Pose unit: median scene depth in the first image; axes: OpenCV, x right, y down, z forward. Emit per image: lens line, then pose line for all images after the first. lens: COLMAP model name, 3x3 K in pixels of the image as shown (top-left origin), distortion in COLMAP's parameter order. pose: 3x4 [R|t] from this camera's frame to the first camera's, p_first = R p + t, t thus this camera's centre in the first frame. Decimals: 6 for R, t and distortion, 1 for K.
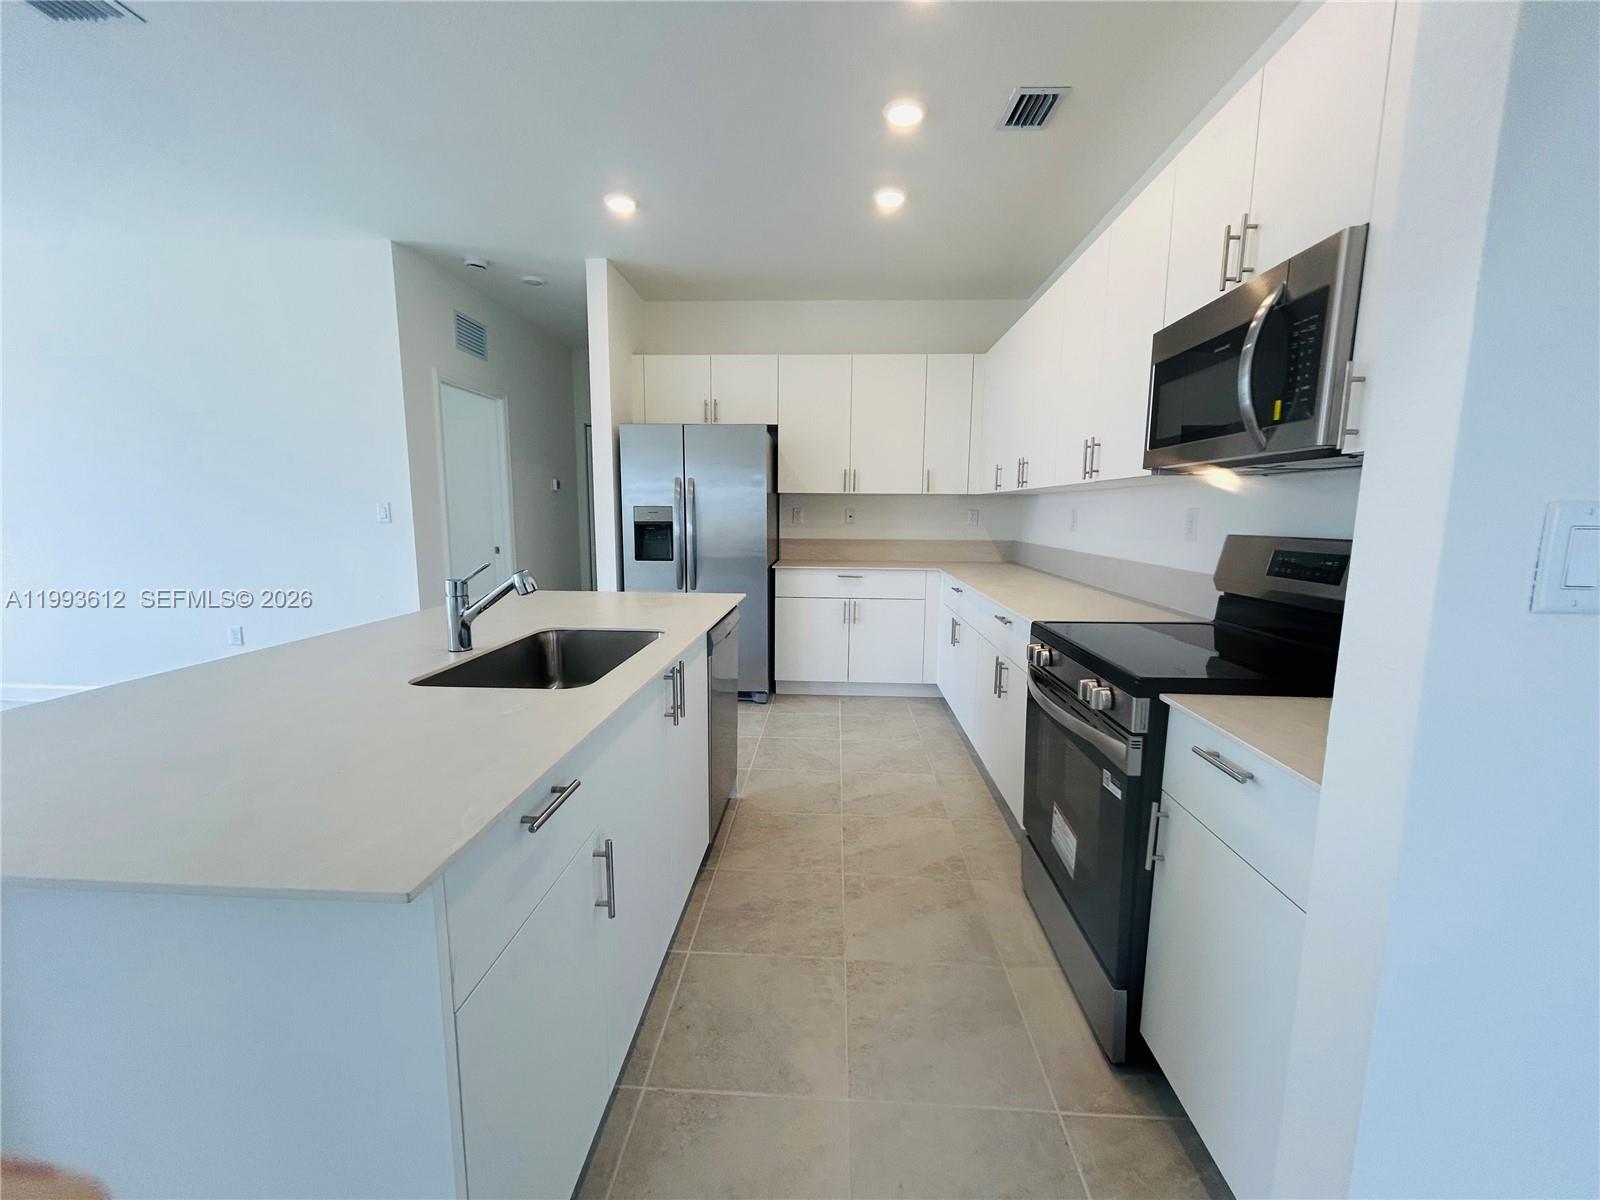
lens RADIAL K [[650.8, 0, 804.0], [0, 650.8, 602.4], [0, 0, 1]] dist [-0.000819, 0.000079]
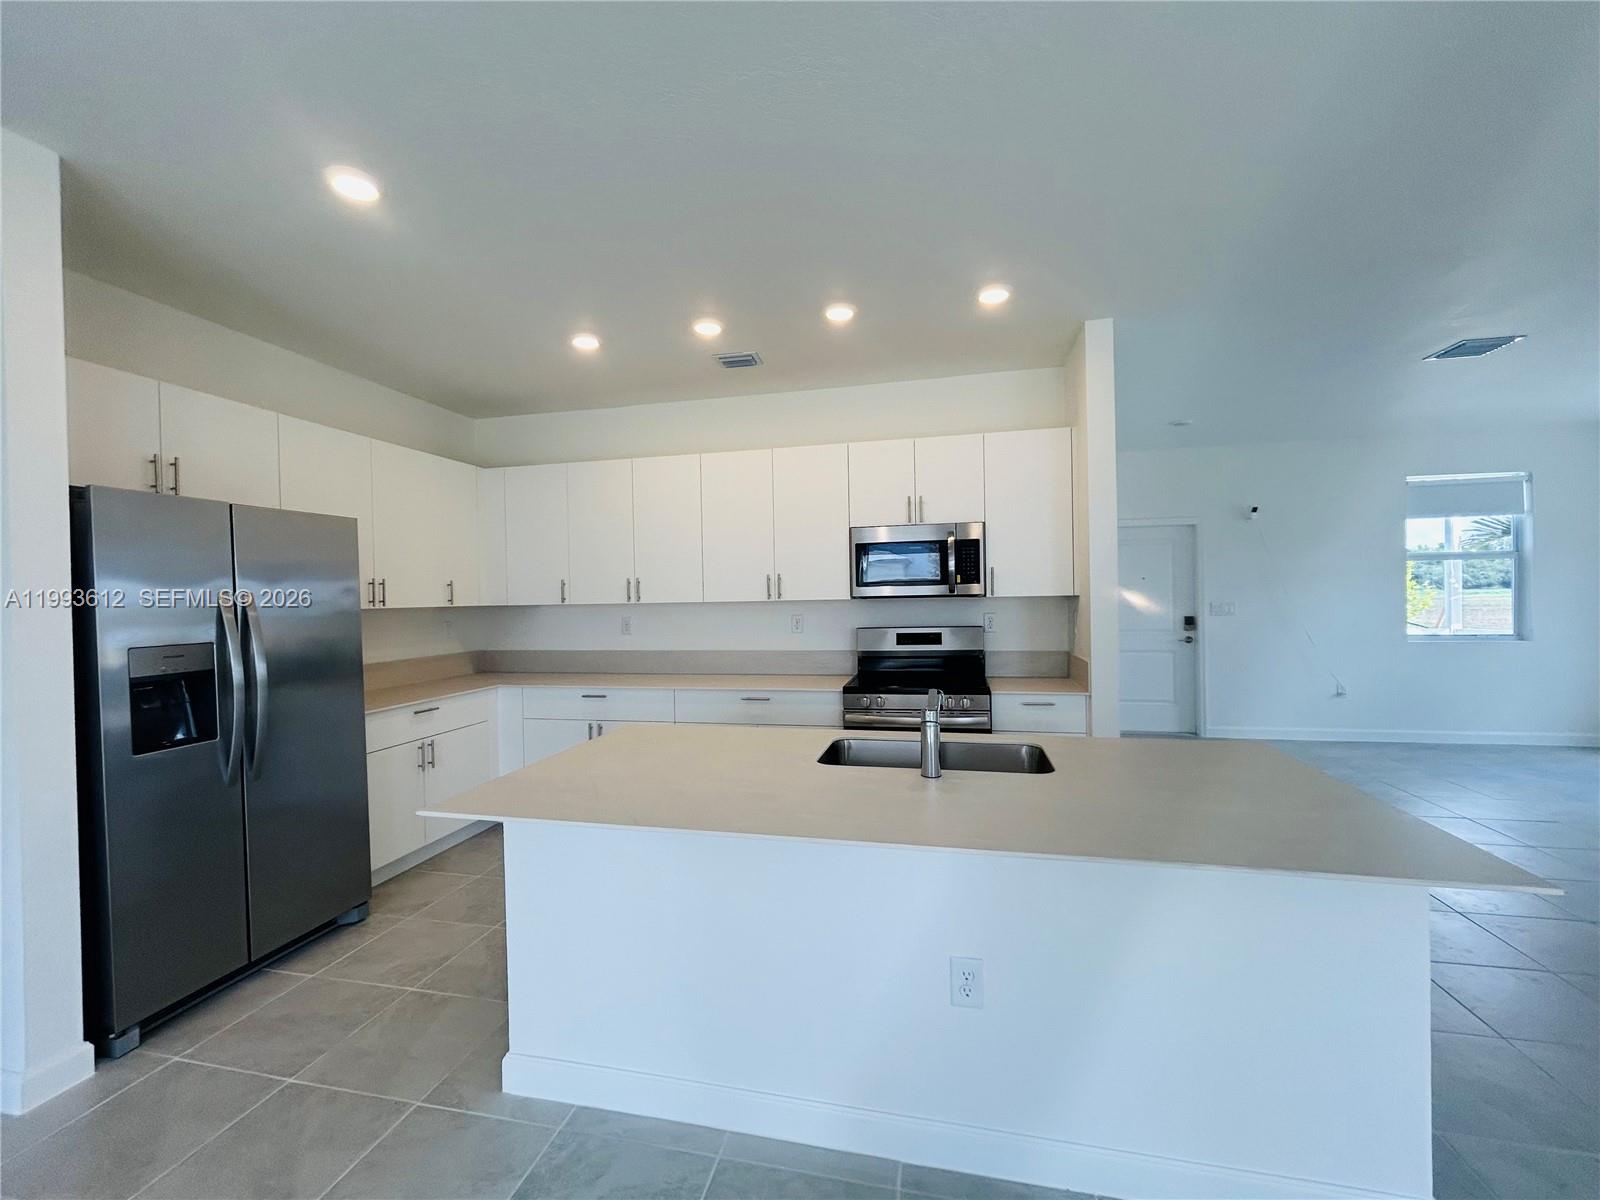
lens RADIAL K [[650.8, 0, 804.0], [0, 650.8, 602.4], [0, 0, 1]] dist [-0.000819, 0.000079]
pose [[0.167043, -0.020849, 0.985729, -0.643806], [0.159291, 0.987213, -0.006113, -0.092408], [-0.972997, 0.158039, 0.168228, 0.383665]]
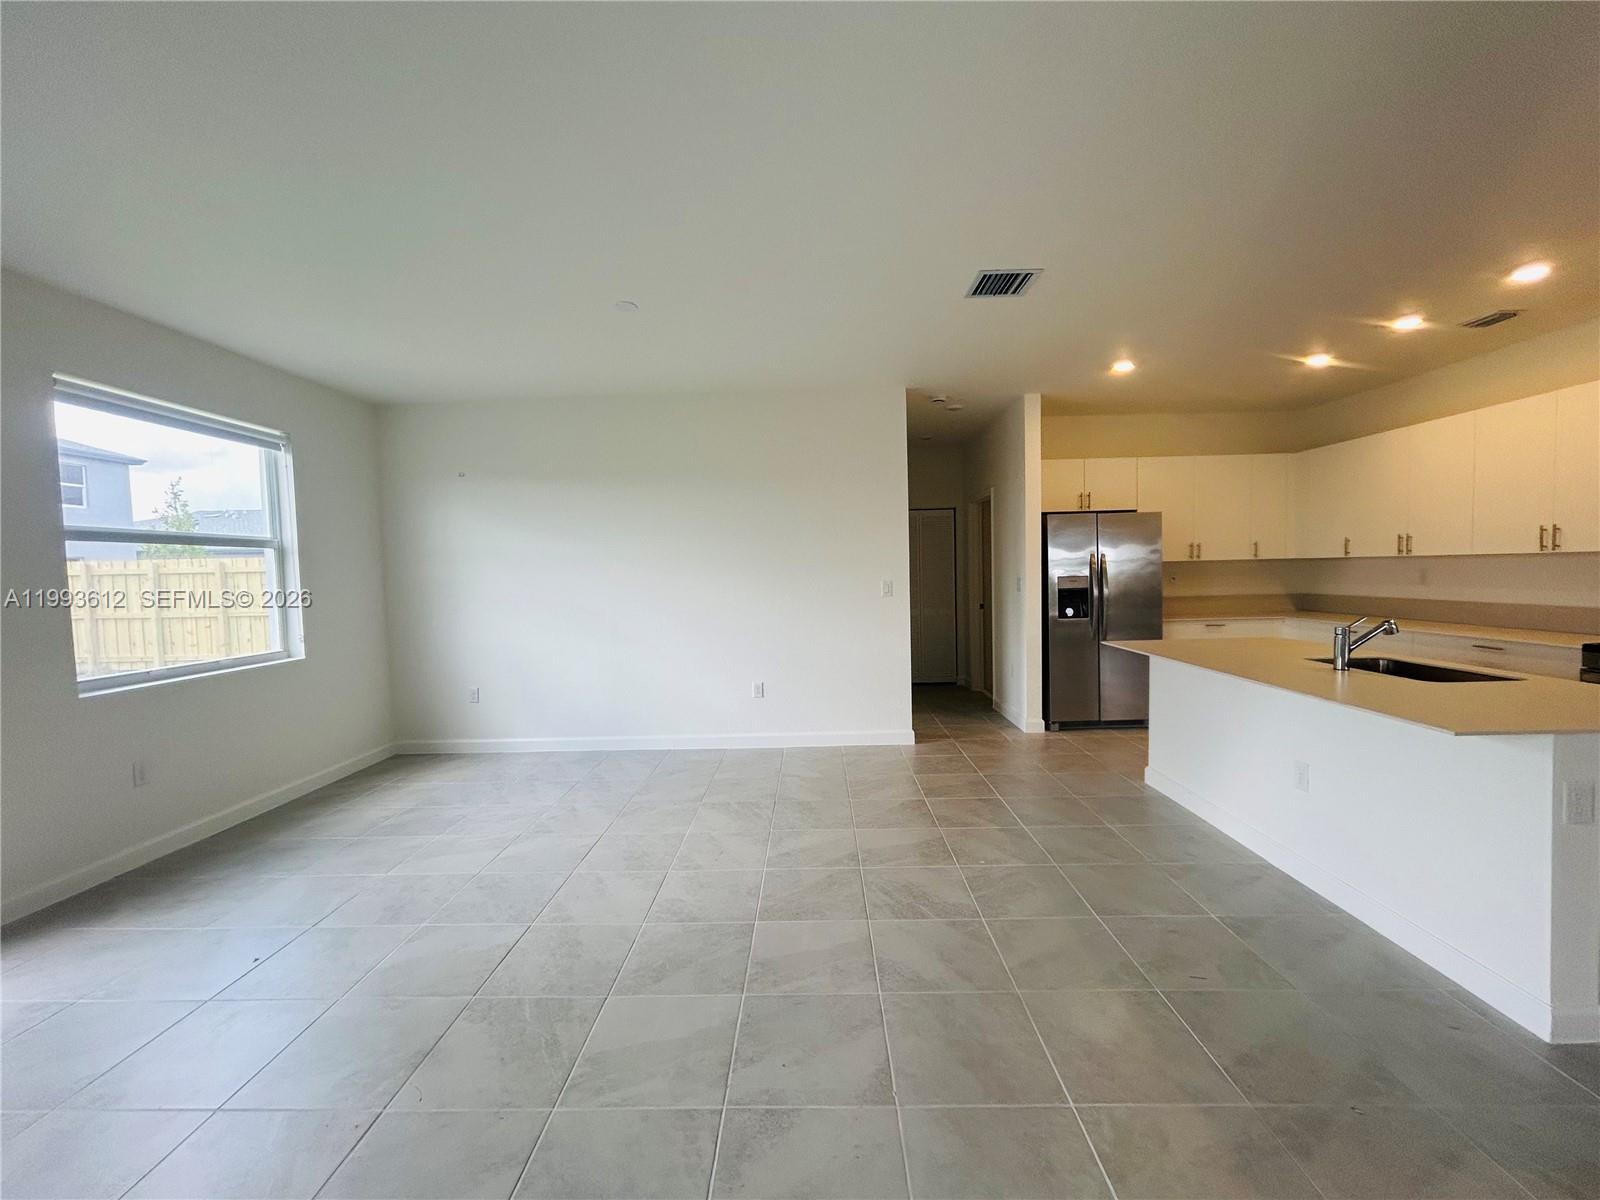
lens RADIAL K [[650.8, 0, 804.0], [0, 650.8, 602.4], [0, 0, 1]] dist [-0.000819, 0.000079]
pose [[0.998725, -0.034765, 0.036594, -0.781243], [0.037904, 0.995319, -0.088904, -0.001355], [-0.033332, 0.090178, 0.995368, -0.253433]]
